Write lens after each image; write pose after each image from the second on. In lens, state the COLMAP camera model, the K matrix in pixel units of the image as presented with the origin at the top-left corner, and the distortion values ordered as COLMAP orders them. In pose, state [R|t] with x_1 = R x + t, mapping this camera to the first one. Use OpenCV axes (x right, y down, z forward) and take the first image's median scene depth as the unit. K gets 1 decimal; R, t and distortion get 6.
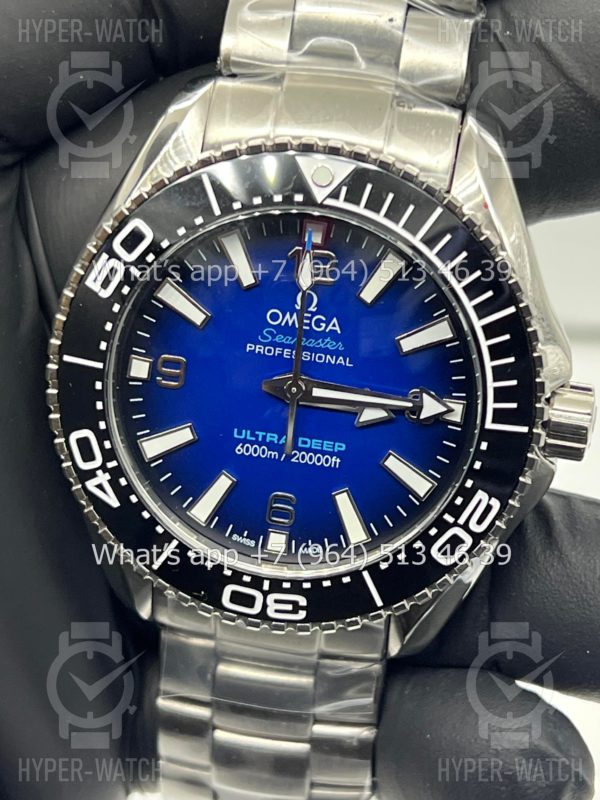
lens RADIAL K [[1903.4, 0, 300.0], [0, 1903.4, 400.0], [0, 0, 1]] dist [0.250507, 0.707777]
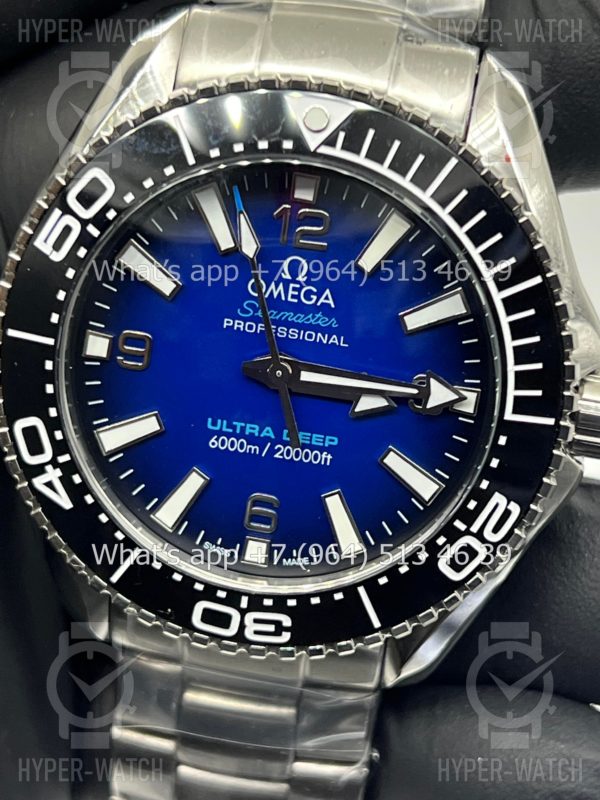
lens RADIAL K [[1907.3, 0, 298.1], [0, 1907.3, 410.5], [0, 0, 1]] dist [0.235640, -0.129493]
pose [[0.999715, 0.010048, 0.021653, -0.012972], [-0.010036, 0.999949, -0.000671, 0.011899], [-0.021659, 0.000453, 0.999765, 0.146594]]
